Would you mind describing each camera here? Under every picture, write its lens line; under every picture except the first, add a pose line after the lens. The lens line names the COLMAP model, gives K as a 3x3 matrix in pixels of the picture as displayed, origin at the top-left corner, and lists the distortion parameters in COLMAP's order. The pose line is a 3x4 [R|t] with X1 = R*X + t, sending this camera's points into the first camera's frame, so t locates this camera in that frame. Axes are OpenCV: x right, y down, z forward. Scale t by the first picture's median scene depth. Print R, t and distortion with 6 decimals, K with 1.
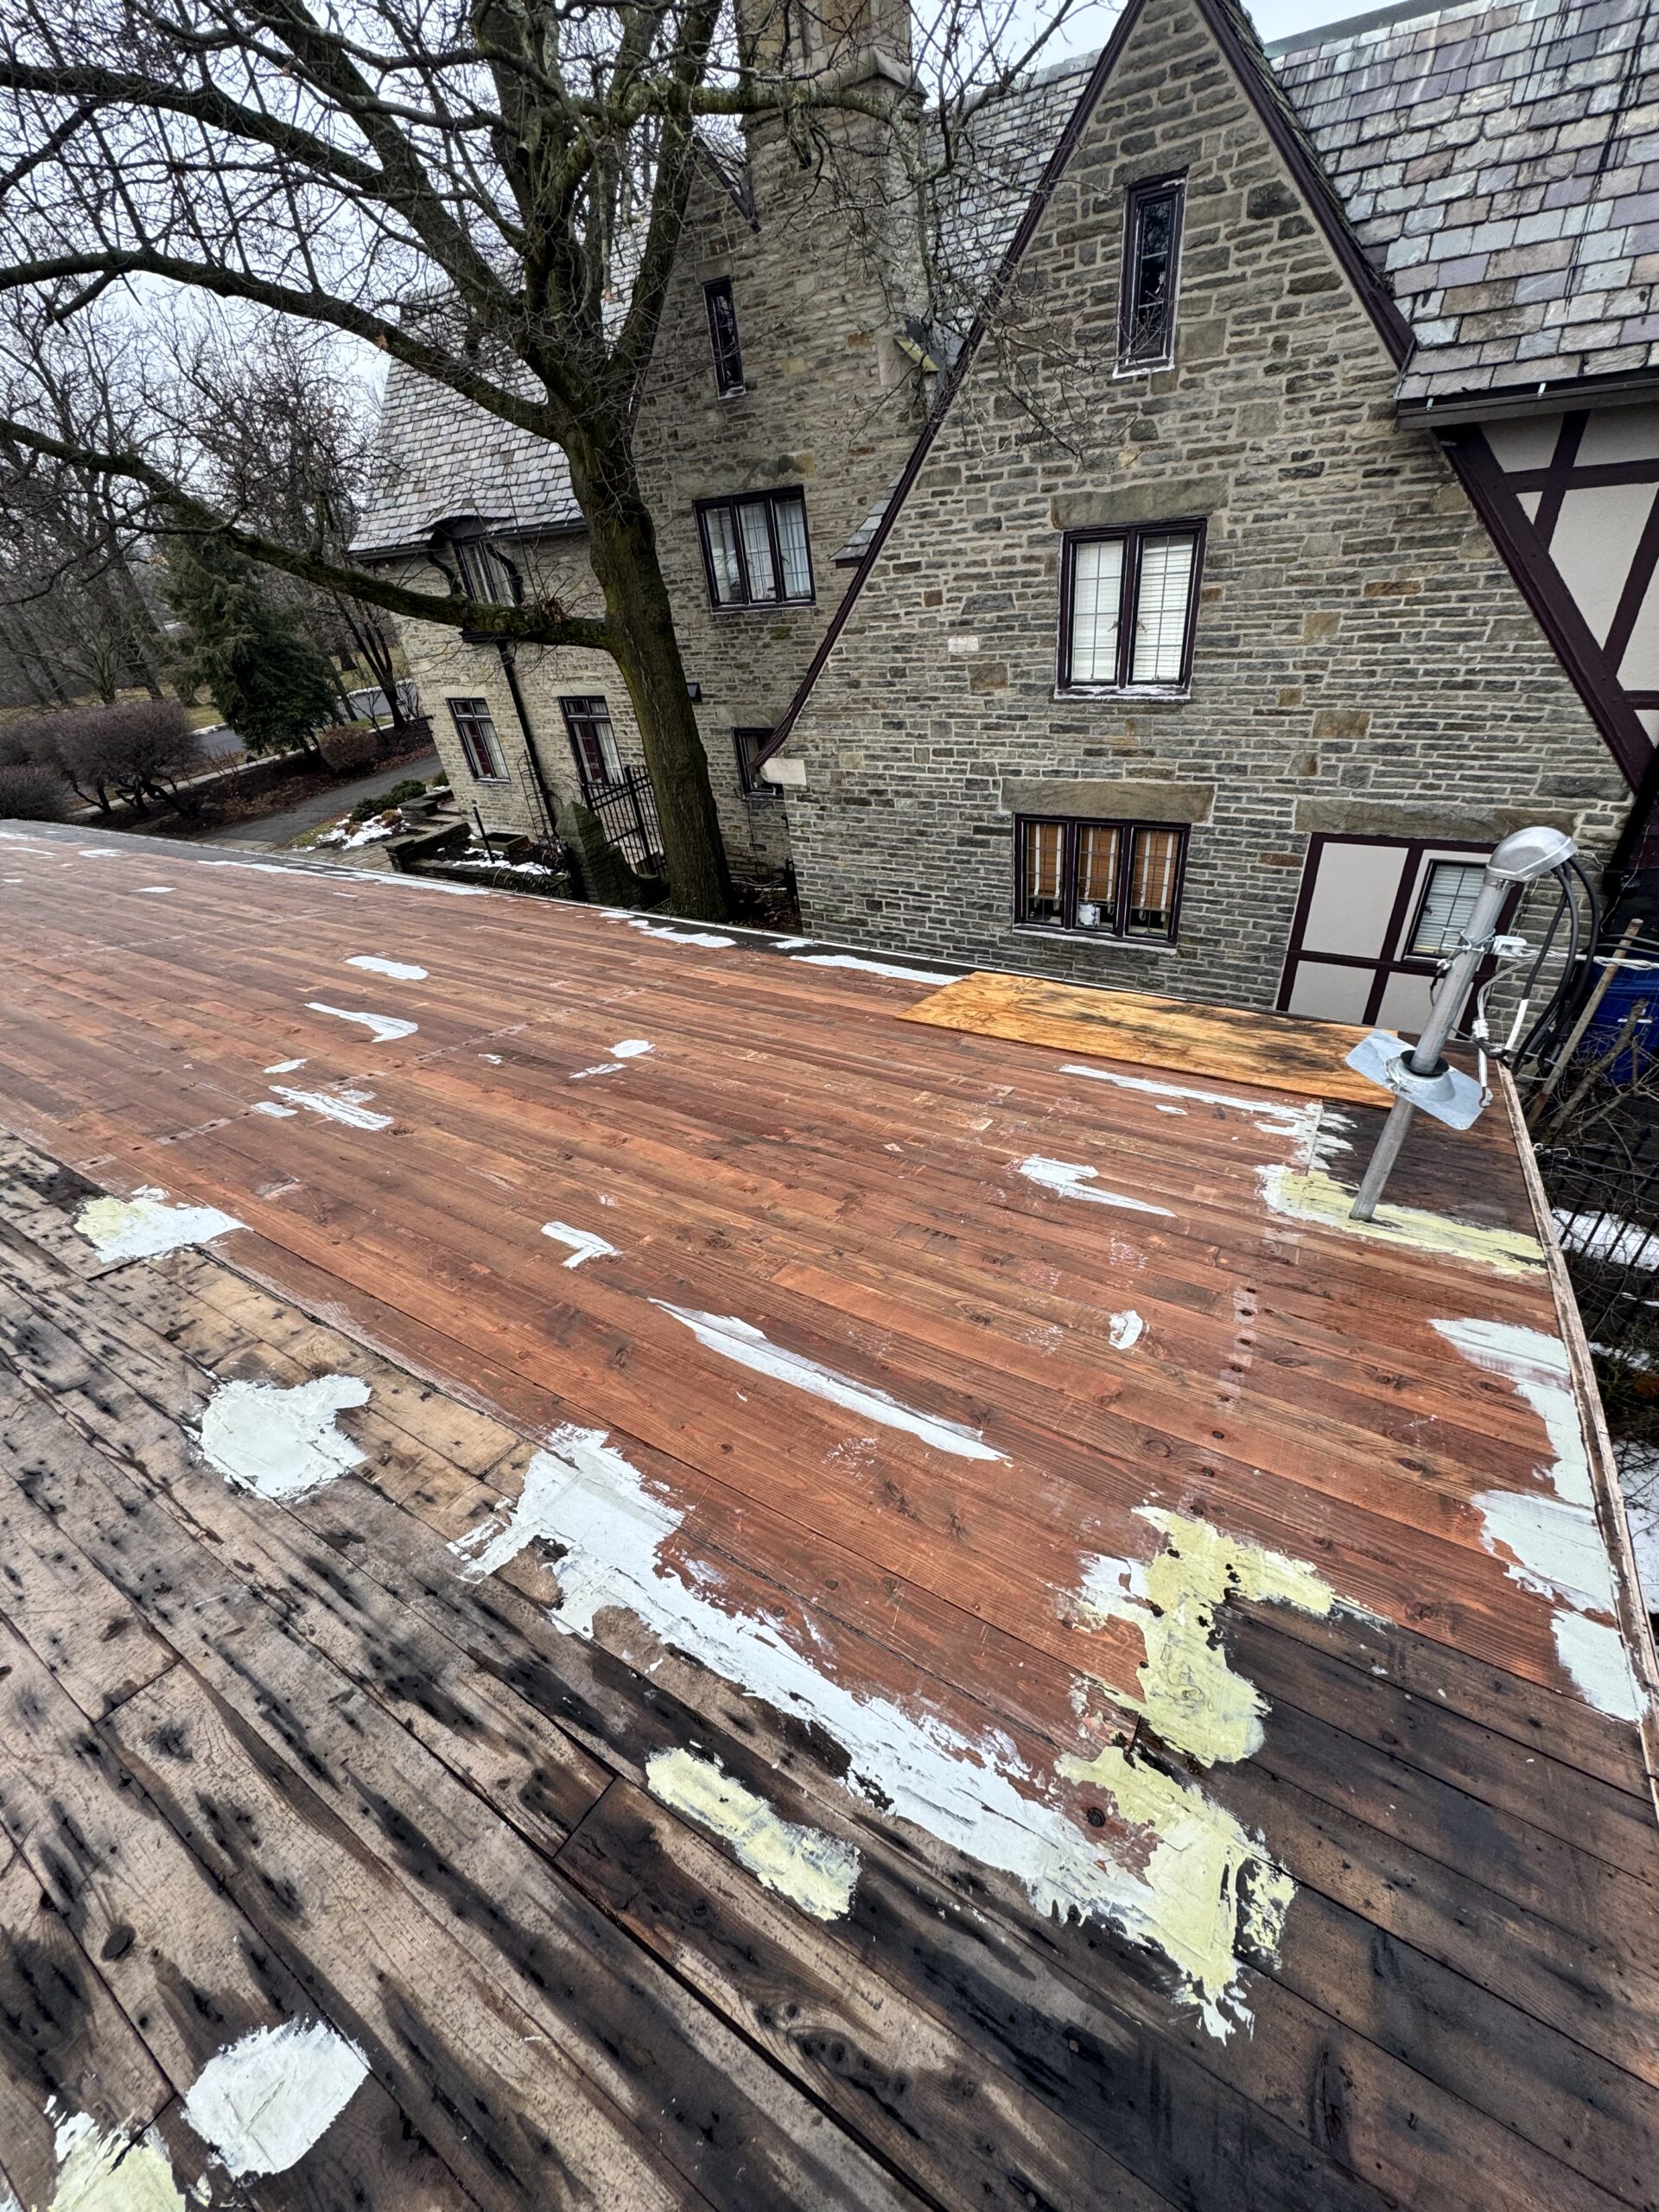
lens RADIAL K [[877.5, 0, 830.7], [0, 877.5, 1104.6], [0, 0, 1]] dist [-0.002250, 0.000035]
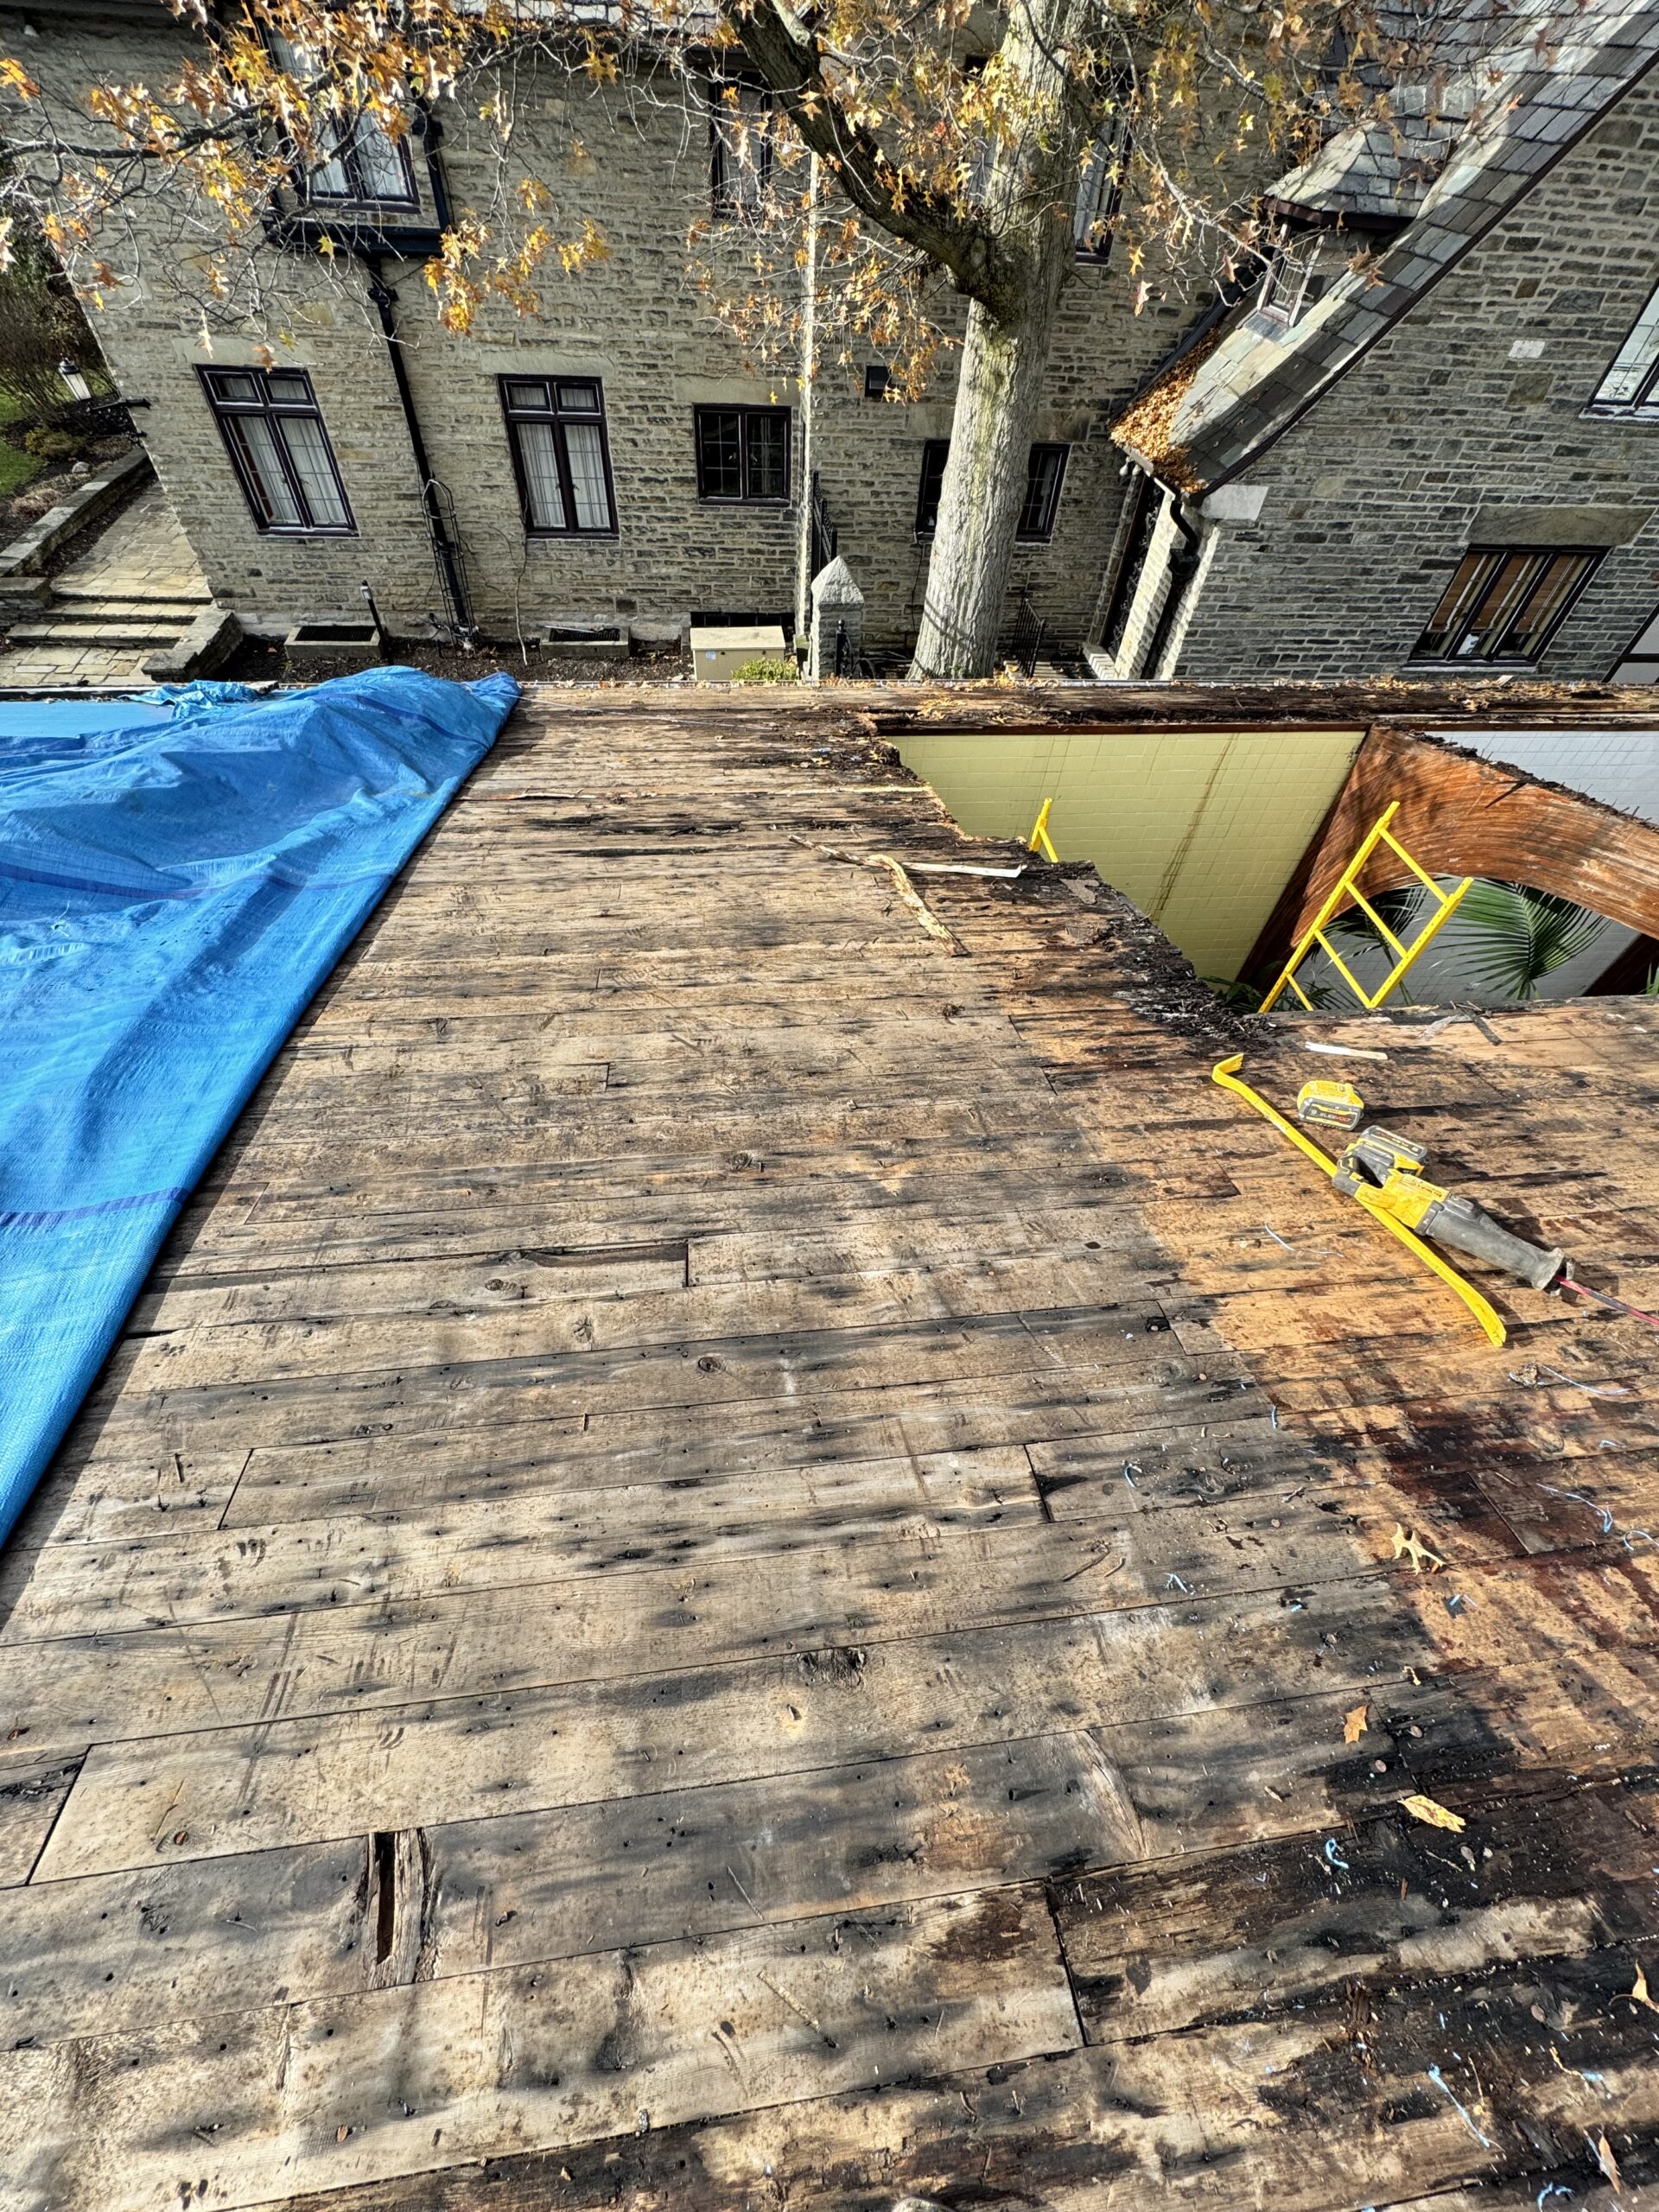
lens RADIAL K [[877.5, 0, 830.7], [0, 877.5, 1104.6], [0, 0, 1]] dist [-0.002250, 0.000035]
pose [[0.774564, -0.374028, 0.510053, -1.144436], [0.237295, 0.919353, 0.313818, -0.227704], [-0.586295, -0.122039, 0.800852, 0.536613]]
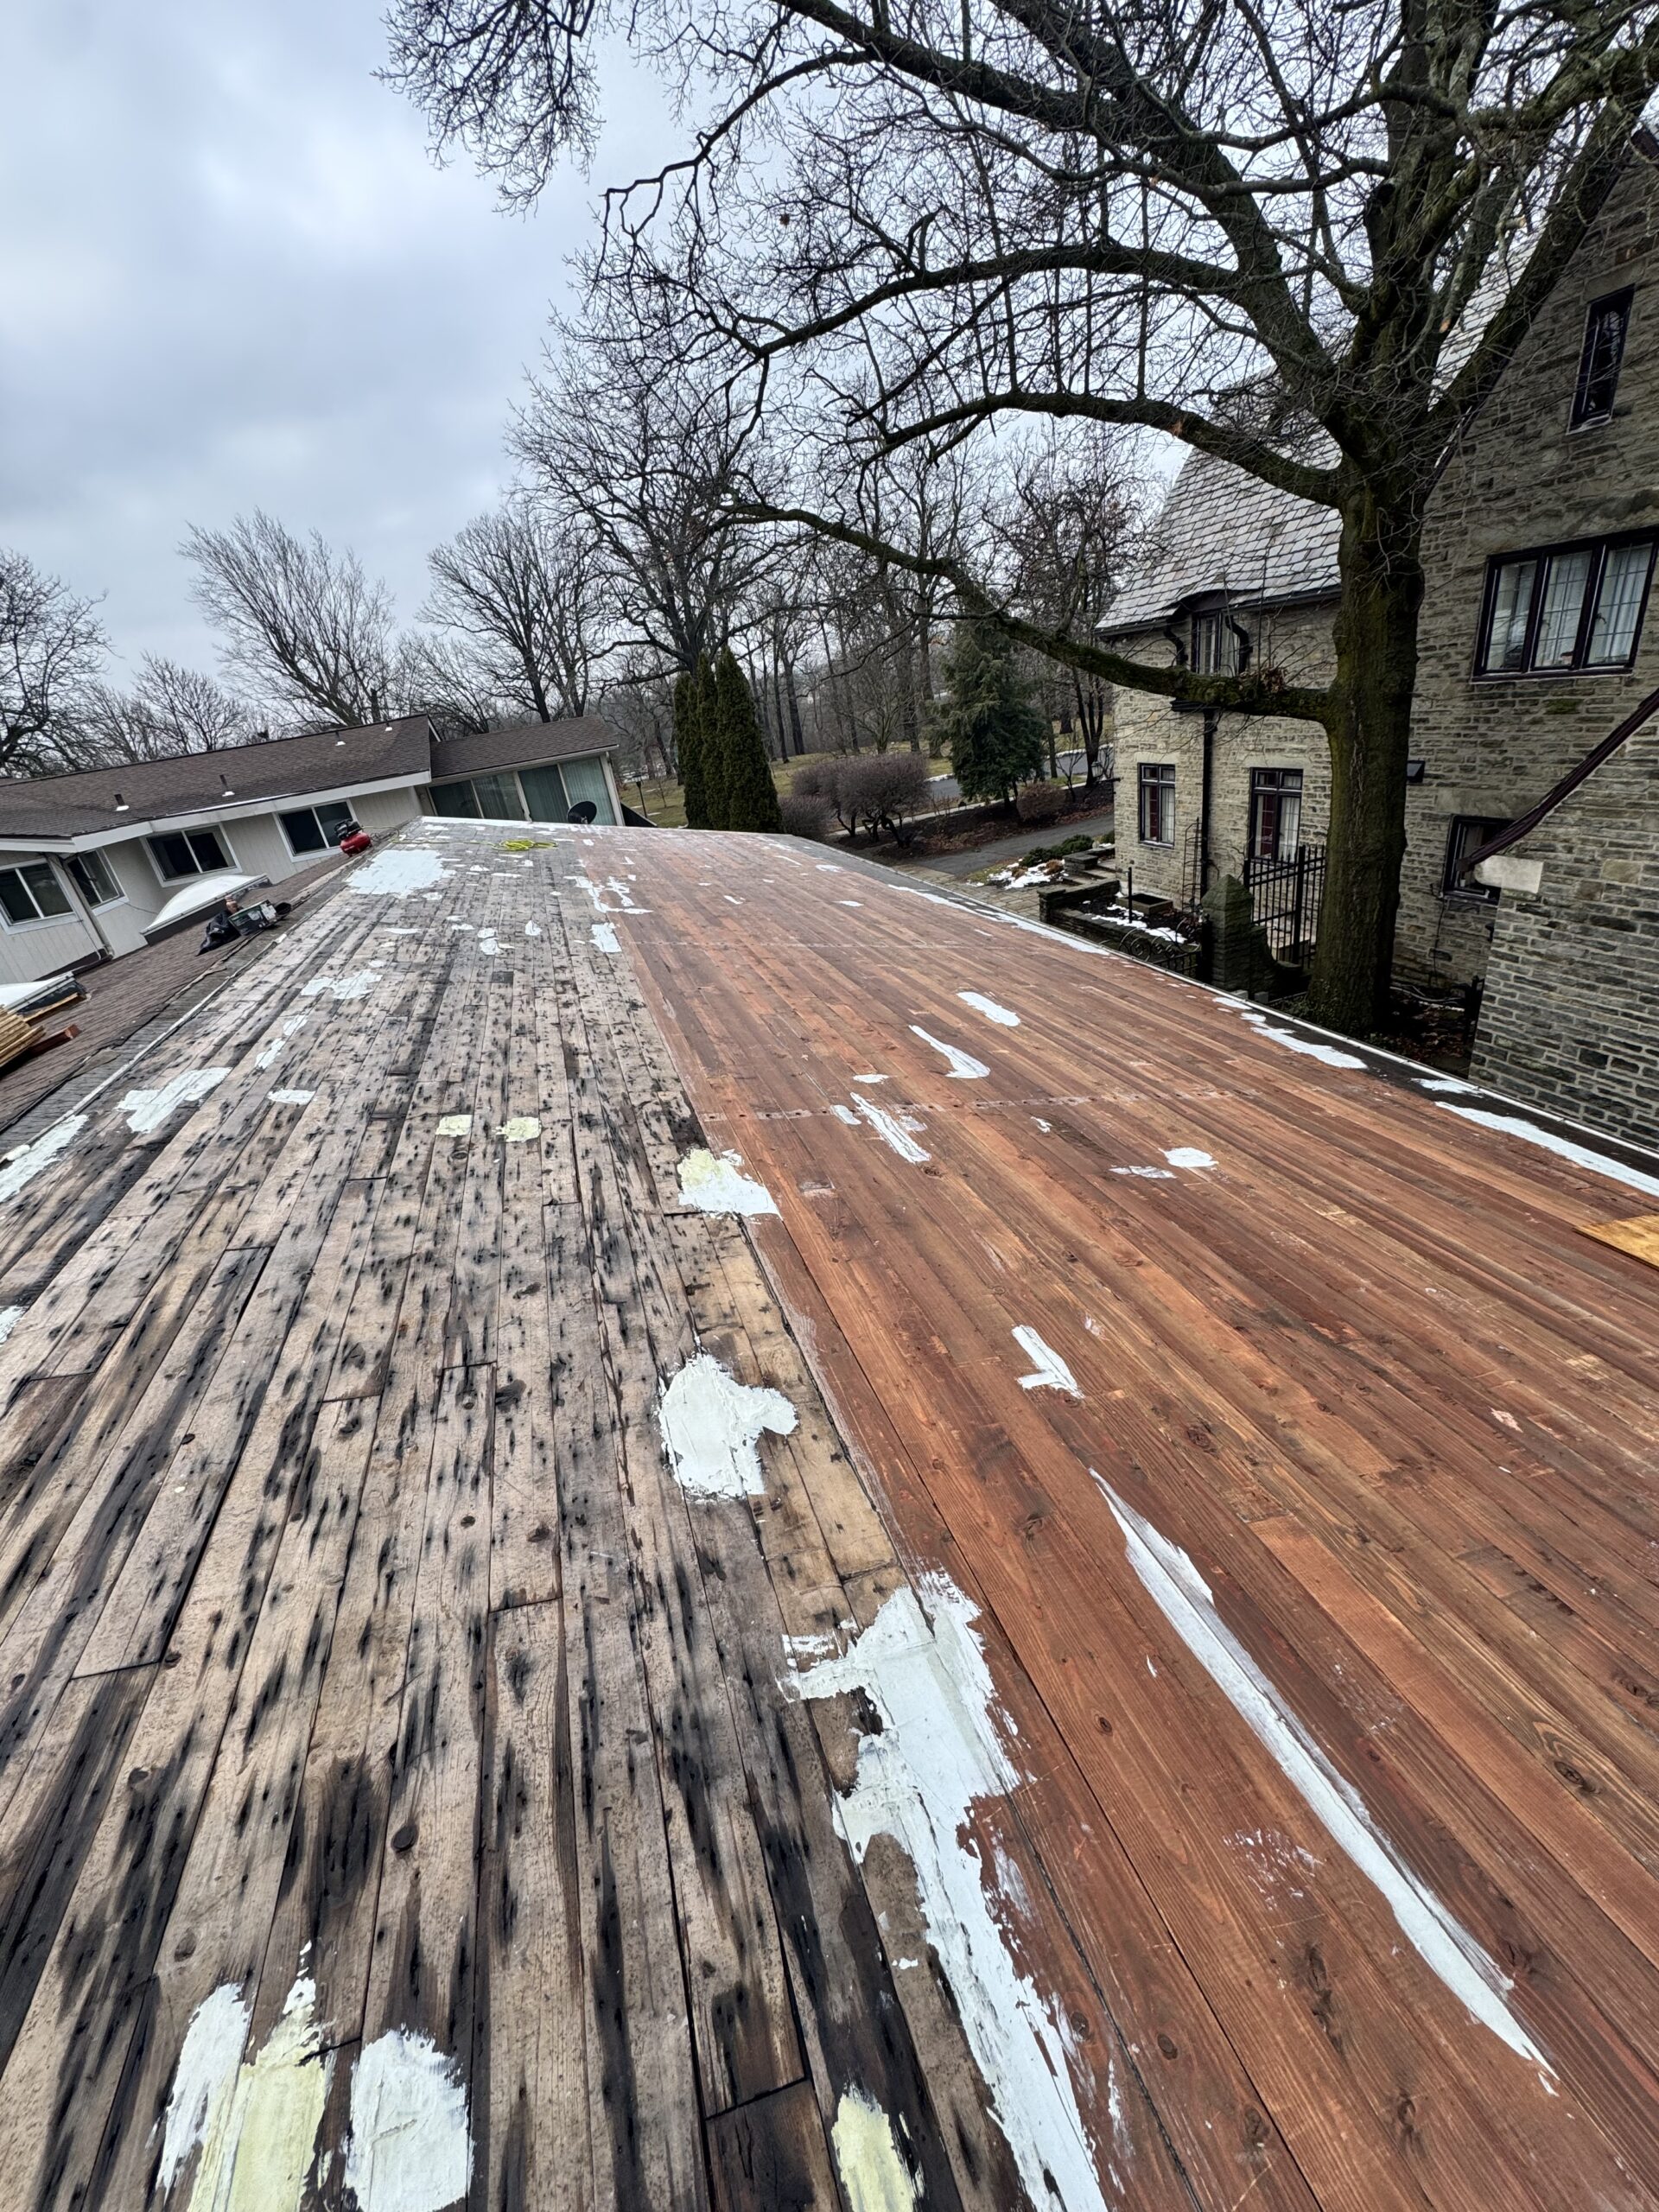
lens RADIAL K [[877.5, 0, 830.7], [0, 877.5, 1104.6], [0, 0, 1]] dist [-0.002250, 0.000035]
pose [[0.763670, 0.277105, -0.583114, -0.000902], [-0.313300, 0.948787, 0.040569, -0.017521], [0.564493, 0.151708, 0.811377, 0.031022]]
